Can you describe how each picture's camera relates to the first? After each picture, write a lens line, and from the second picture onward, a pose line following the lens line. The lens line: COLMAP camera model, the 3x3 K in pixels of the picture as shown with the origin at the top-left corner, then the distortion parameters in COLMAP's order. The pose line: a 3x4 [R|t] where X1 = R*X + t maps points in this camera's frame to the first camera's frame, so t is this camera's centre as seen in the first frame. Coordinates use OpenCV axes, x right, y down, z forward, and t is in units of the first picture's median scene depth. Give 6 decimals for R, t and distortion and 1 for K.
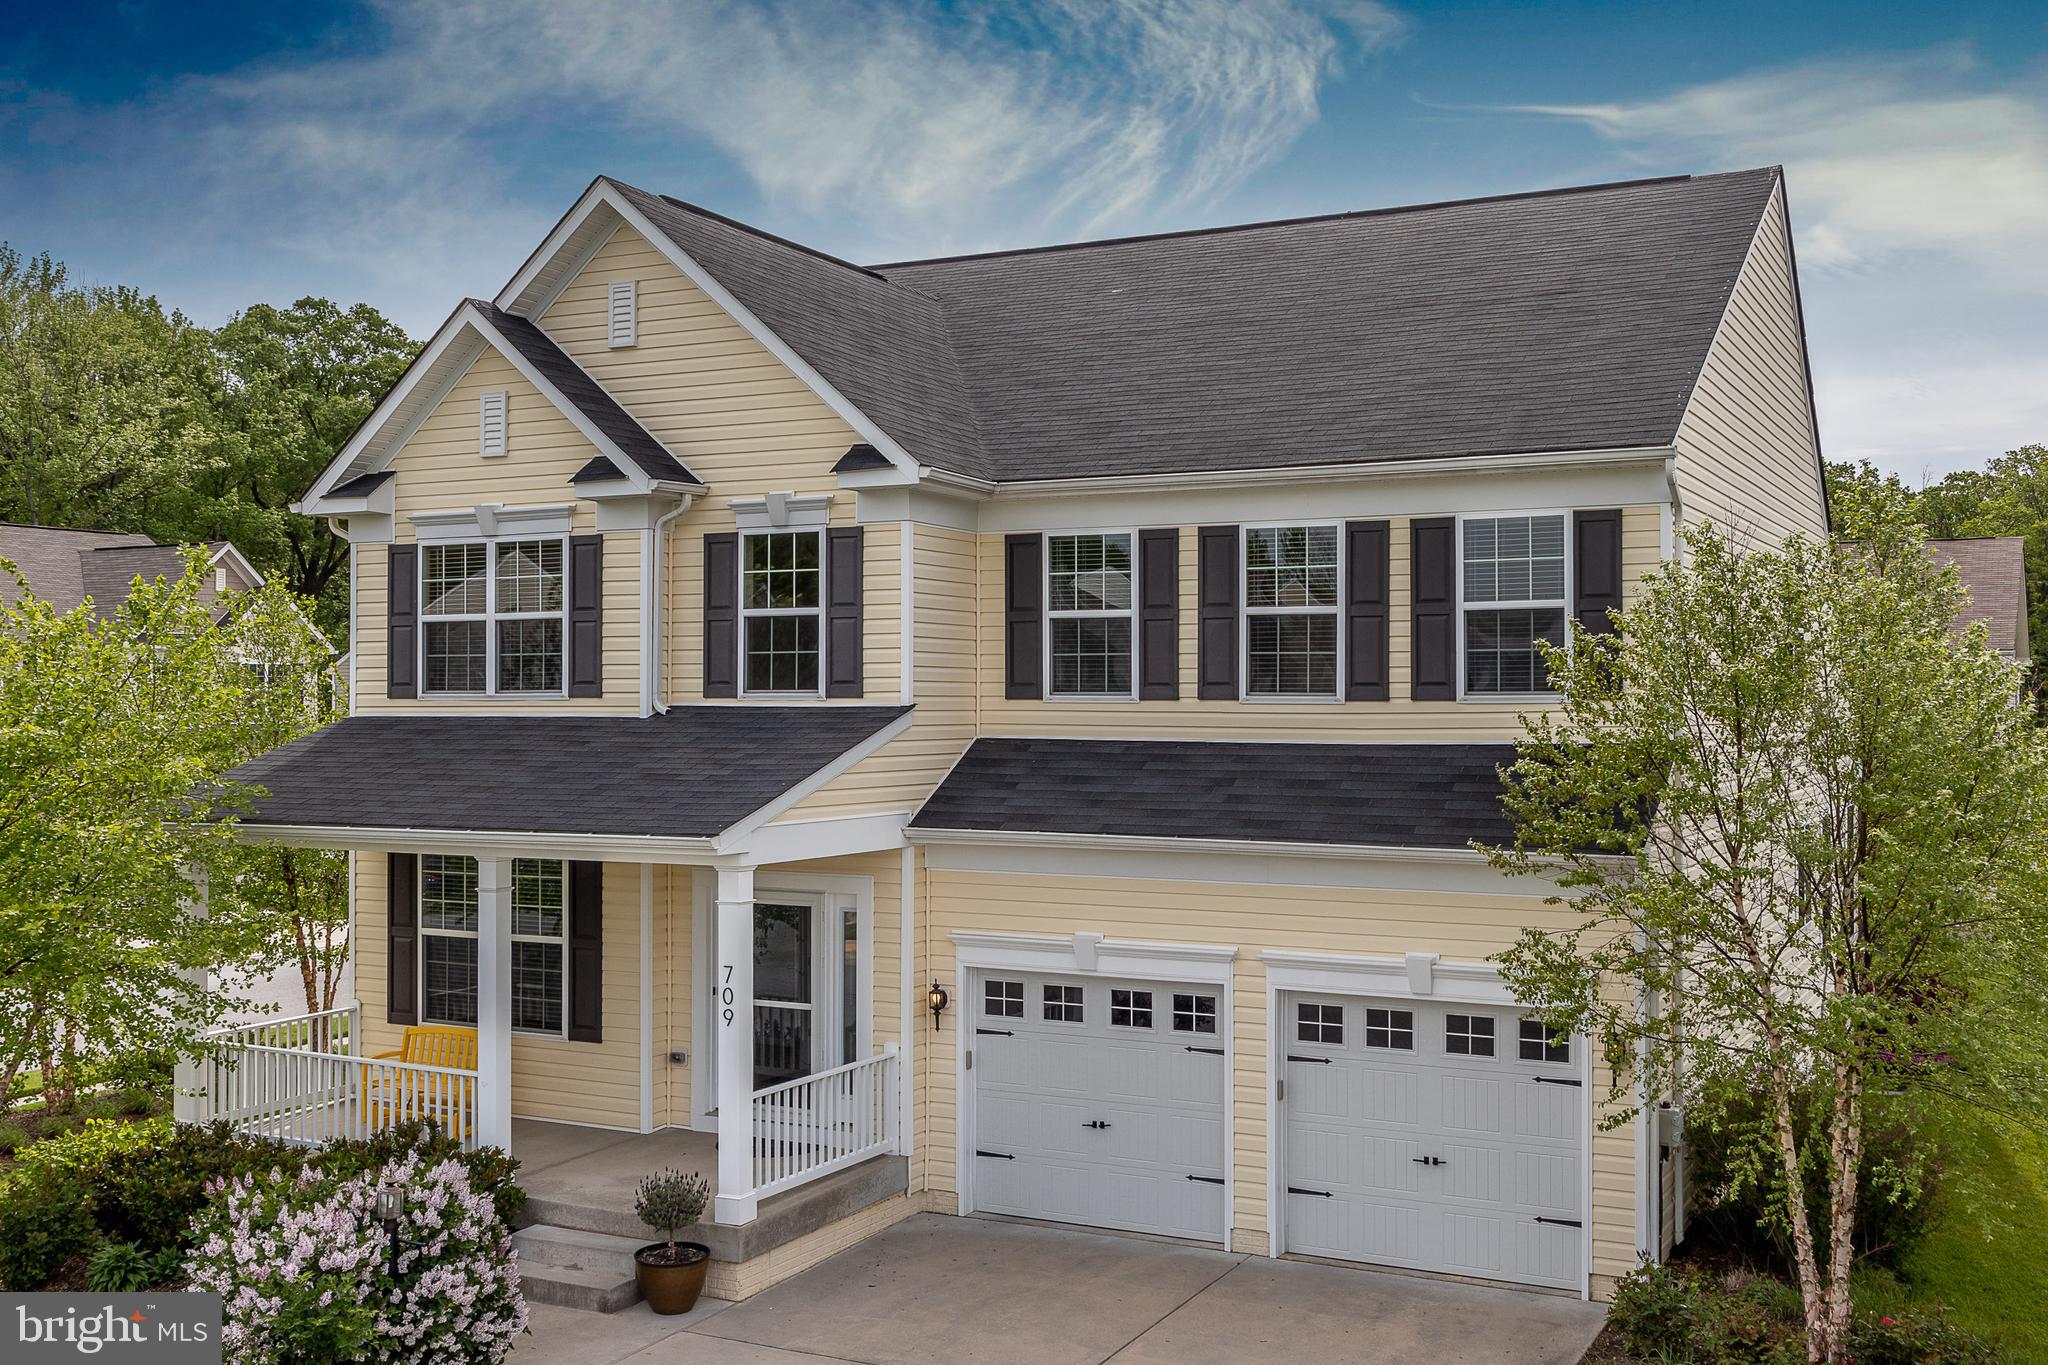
lens RADIAL K [[2195.5, 0, 1021.5], [0, 2195.5, 686.1], [0, 0, 1]] dist [0.002399, 0.000000]
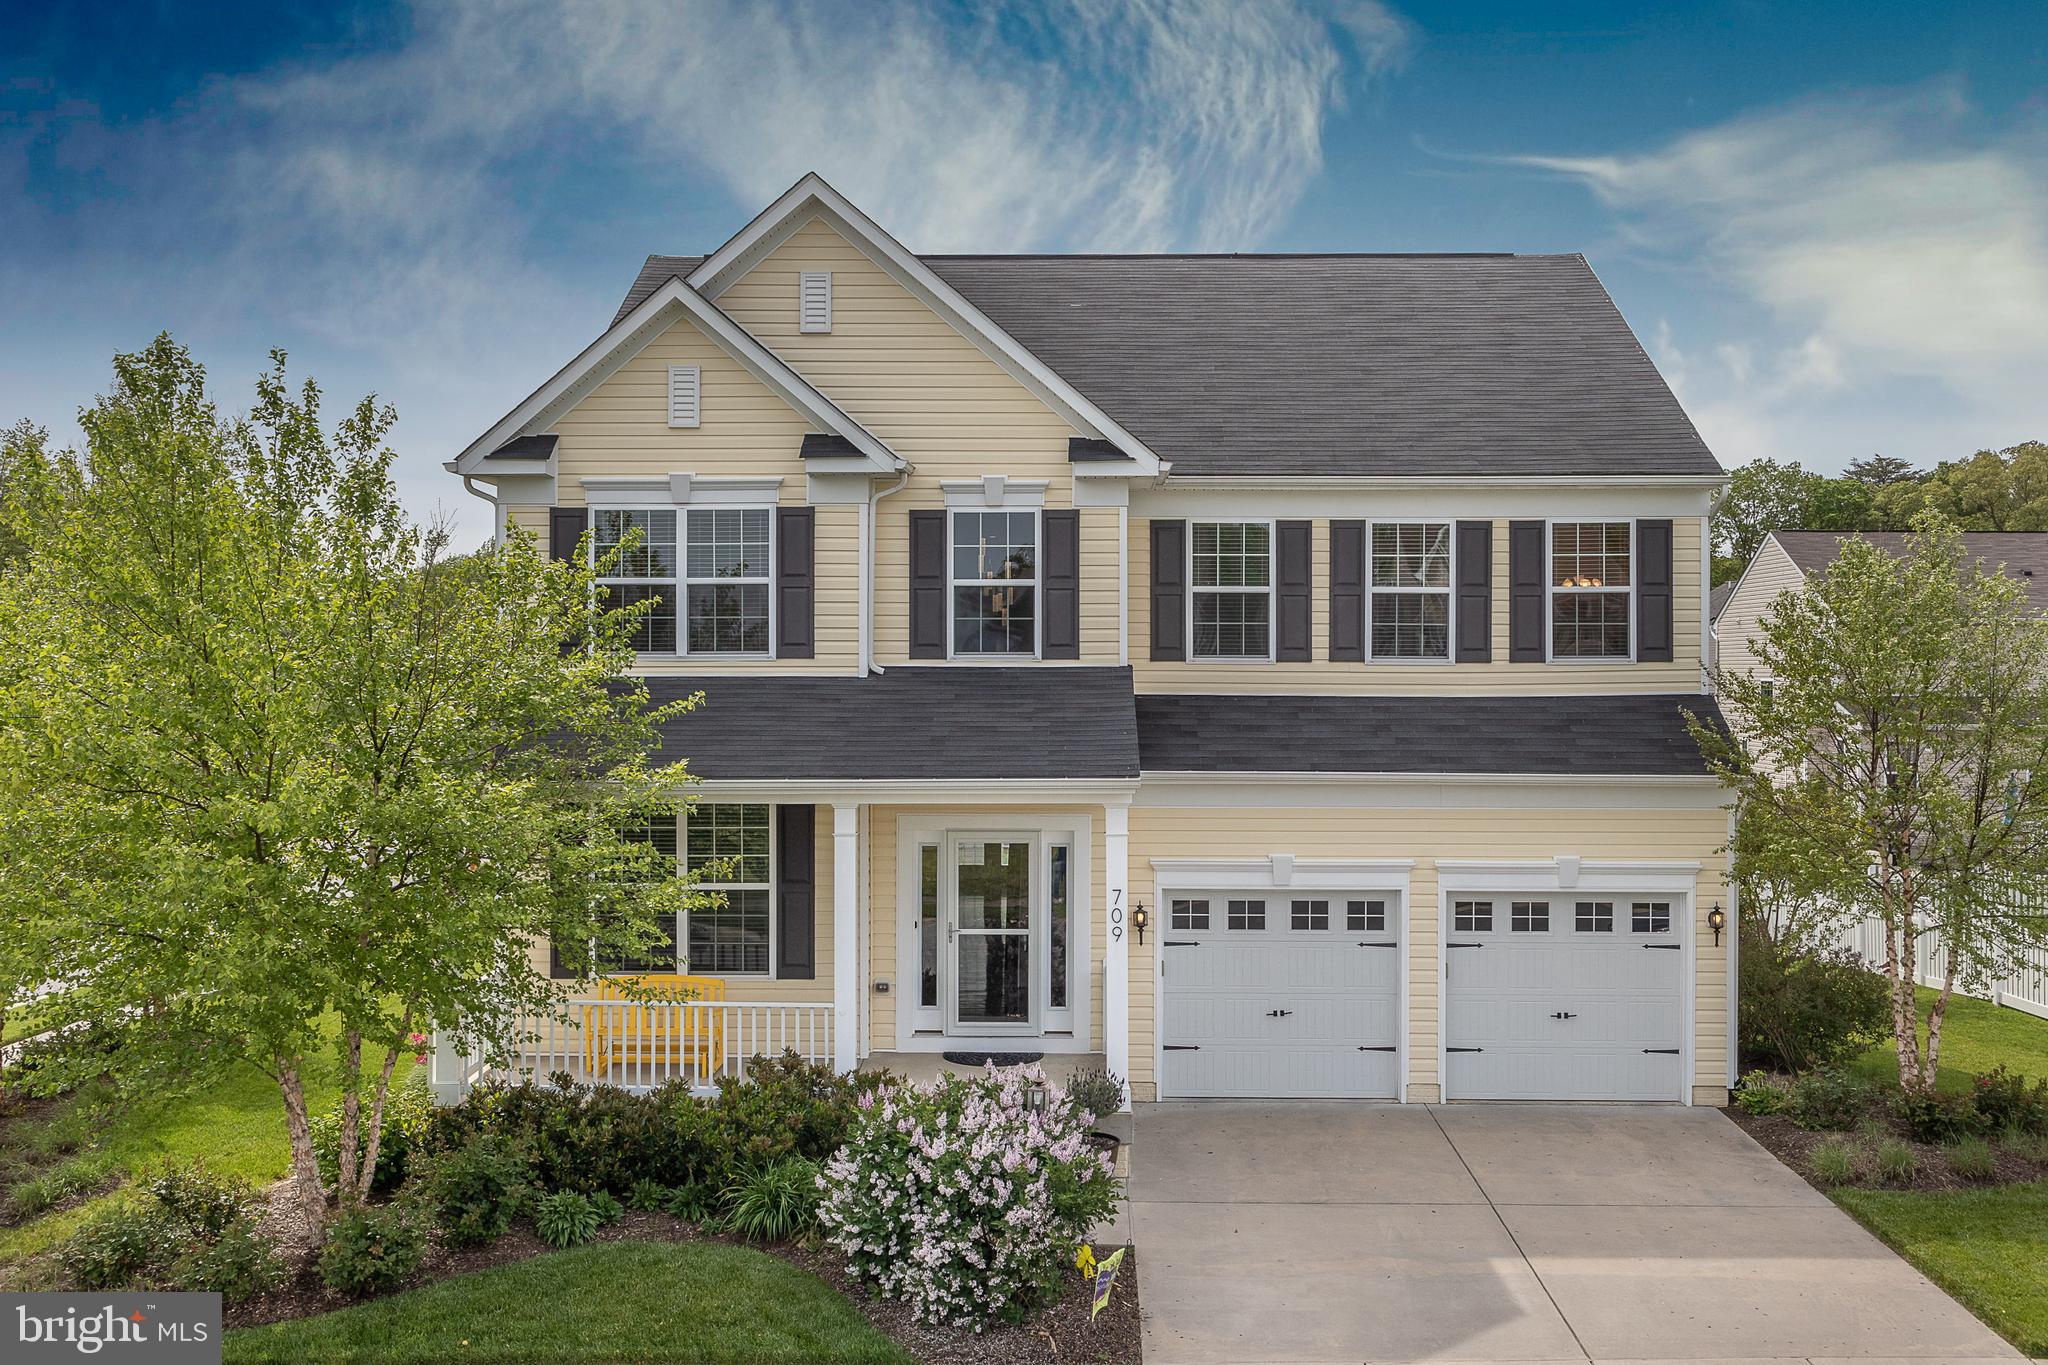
lens RADIAL K [[2195.5, 0, 1015.1], [0, 2195.5, 678.9], [0, 0, 1]] dist [0.002399, 0.000000]
pose [[0.884272, -0.001082, 0.466971, -0.635939], [-0.003849, 0.999946, 0.009605, 0.004744], [-0.466956, -0.010291, 0.884221, 0.001828]]
